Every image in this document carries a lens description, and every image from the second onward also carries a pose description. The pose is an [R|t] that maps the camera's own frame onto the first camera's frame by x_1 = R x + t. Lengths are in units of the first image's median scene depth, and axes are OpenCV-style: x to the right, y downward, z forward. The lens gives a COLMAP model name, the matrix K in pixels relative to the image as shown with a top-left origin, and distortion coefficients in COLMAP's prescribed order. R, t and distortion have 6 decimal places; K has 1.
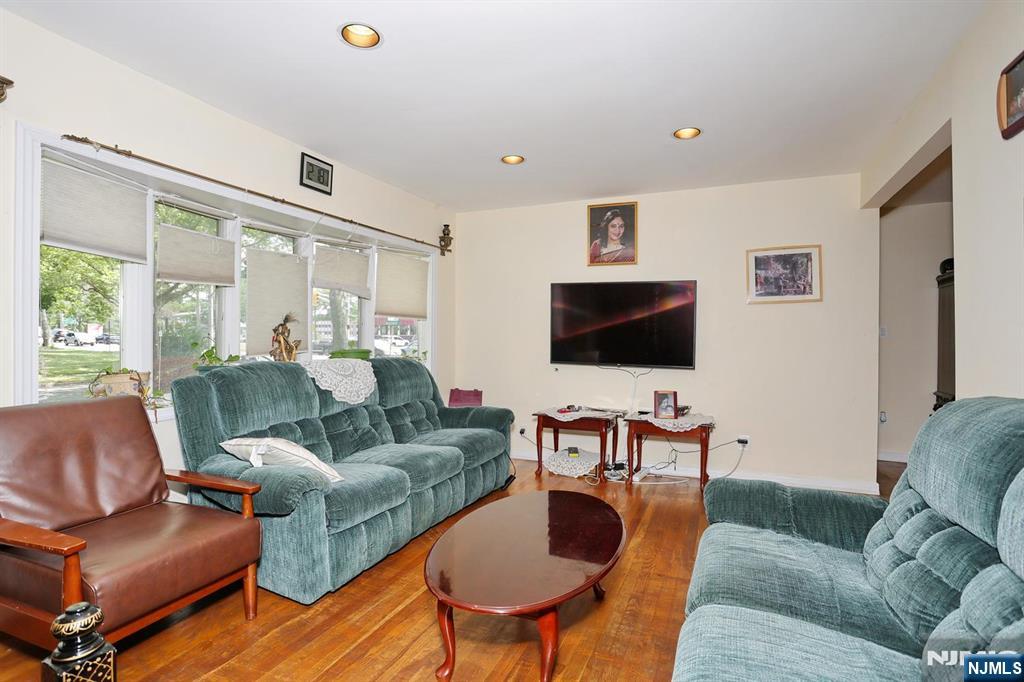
lens RADIAL K [[489.6, 0, 509.8], [0, 489.6, 334.5], [0, 0, 1]] dist [-0.037797, -0.000835]
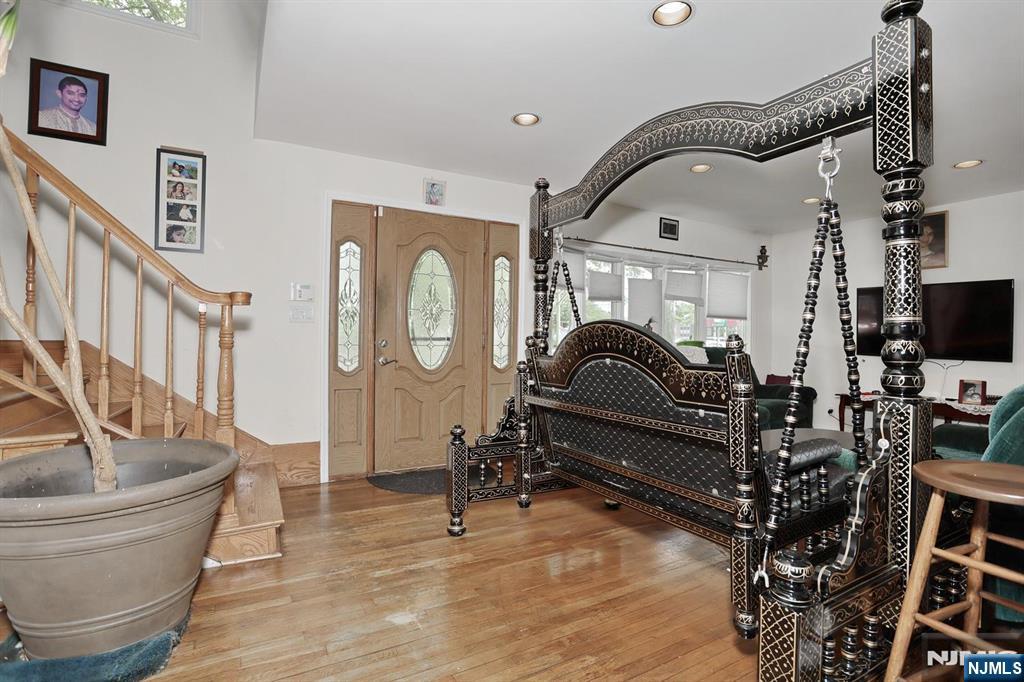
lens RADIAL K [[489.6, 0, 510.3], [0, 489.6, 333.3], [0, 0, 1]] dist [-0.037797, -0.000835]
pose [[0.802155, 0.000016, -0.597116, 0.106326], [-0.005591, 0.999956, -0.007484, 0.020281], [0.597089, 0.009342, 0.802120, -0.459241]]
